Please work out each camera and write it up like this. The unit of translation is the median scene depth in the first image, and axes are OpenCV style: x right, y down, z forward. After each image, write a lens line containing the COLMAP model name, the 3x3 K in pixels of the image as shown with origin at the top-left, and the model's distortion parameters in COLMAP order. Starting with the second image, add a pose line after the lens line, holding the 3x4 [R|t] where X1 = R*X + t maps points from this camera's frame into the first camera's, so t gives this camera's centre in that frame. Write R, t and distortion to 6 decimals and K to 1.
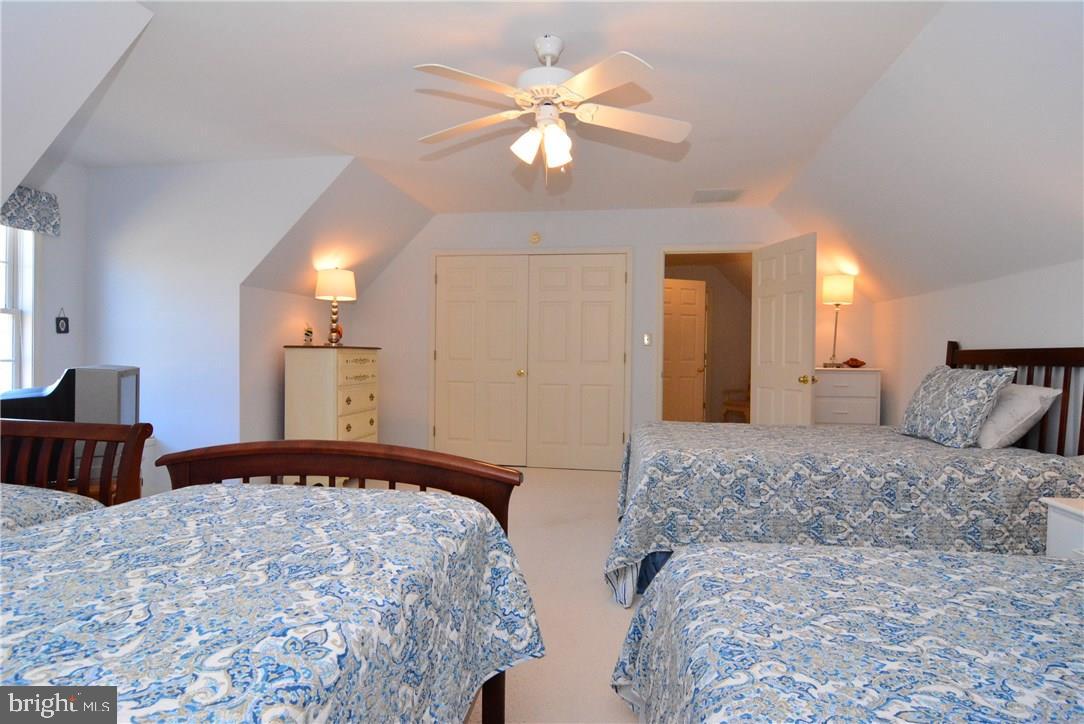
lens RADIAL K [[584.8, 0, 541.0], [0, 584.8, 360.9], [0, 0, 1]] dist [-0.007165, -0.012133]
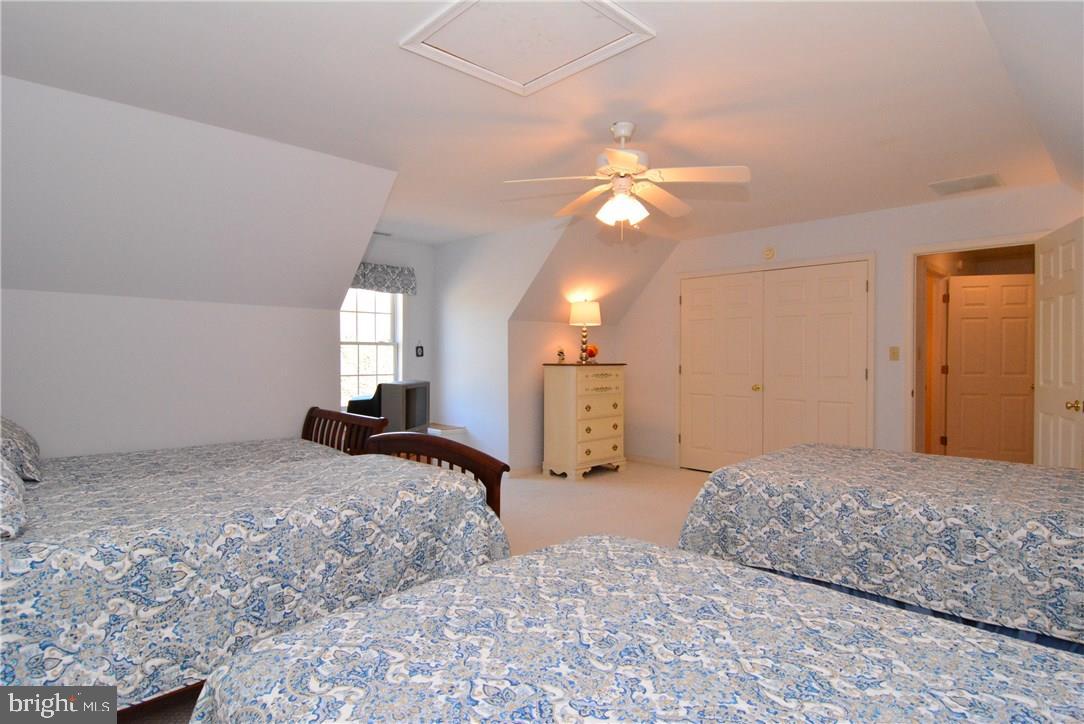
lens RADIAL K [[584.8, 0, 537.7], [0, 584.8, 360.7], [0, 0, 1]] dist [-0.007165, -0.012133]
pose [[0.796709, -0.005528, -0.604338, 0.613882], [0.001174, 0.999970, -0.007600, -0.041390], [0.604362, 0.005346, 0.796692, -0.088815]]
